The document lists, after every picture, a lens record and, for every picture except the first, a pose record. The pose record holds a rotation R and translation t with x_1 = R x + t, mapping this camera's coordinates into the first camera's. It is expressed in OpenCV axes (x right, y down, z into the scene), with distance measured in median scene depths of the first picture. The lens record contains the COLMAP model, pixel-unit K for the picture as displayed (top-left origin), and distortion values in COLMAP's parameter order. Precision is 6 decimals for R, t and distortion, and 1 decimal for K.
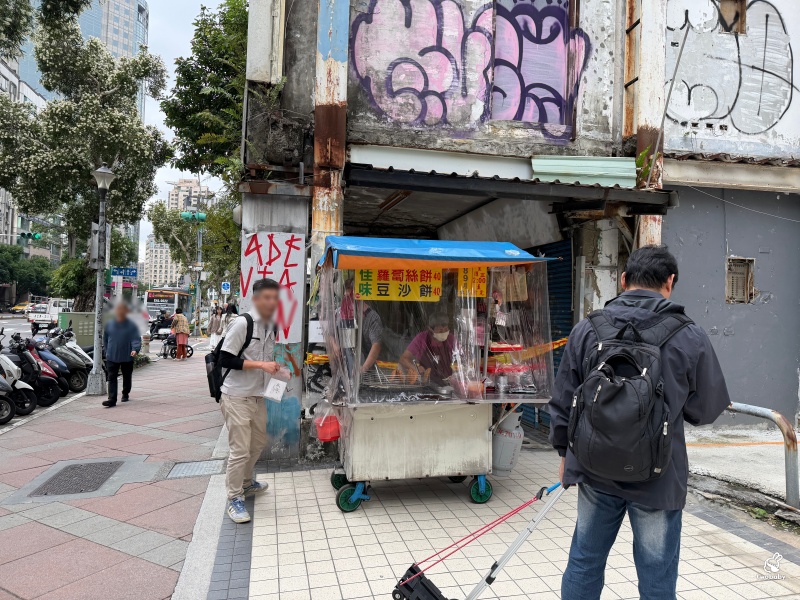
lens RADIAL K [[553.3, 0, 404.2], [0, 553.3, 306.3], [0, 0, 1]] dist [0.075674, -0.105041]
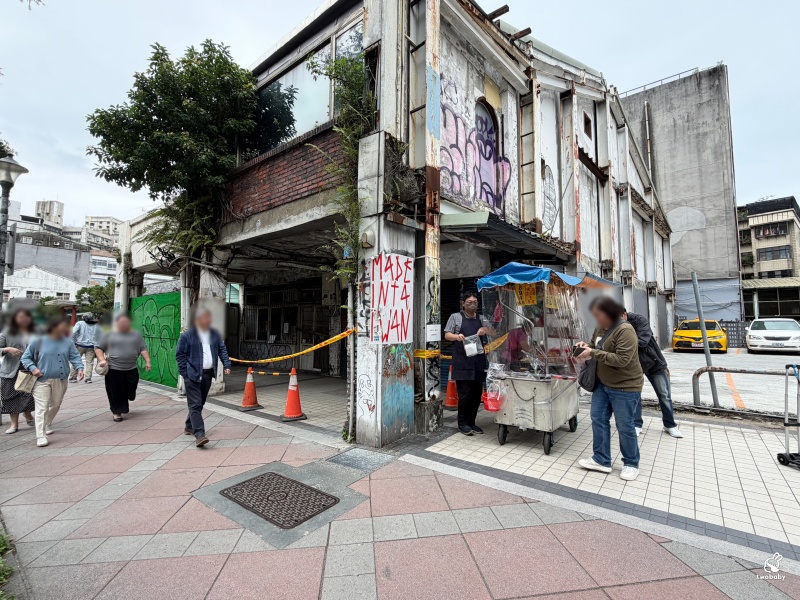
lens RADIAL K [[368.0, 0, 400.0], [0, 368.0, 300.0], [0, 0, 1]] dist [0.000168, 0.000096]
pose [[0.790353, 0.023423, 0.612204, -0.746049], [0.008118, 0.998781, -0.048695, 0.009476], [-0.612598, 0.043456, 0.789199, 0.350193]]
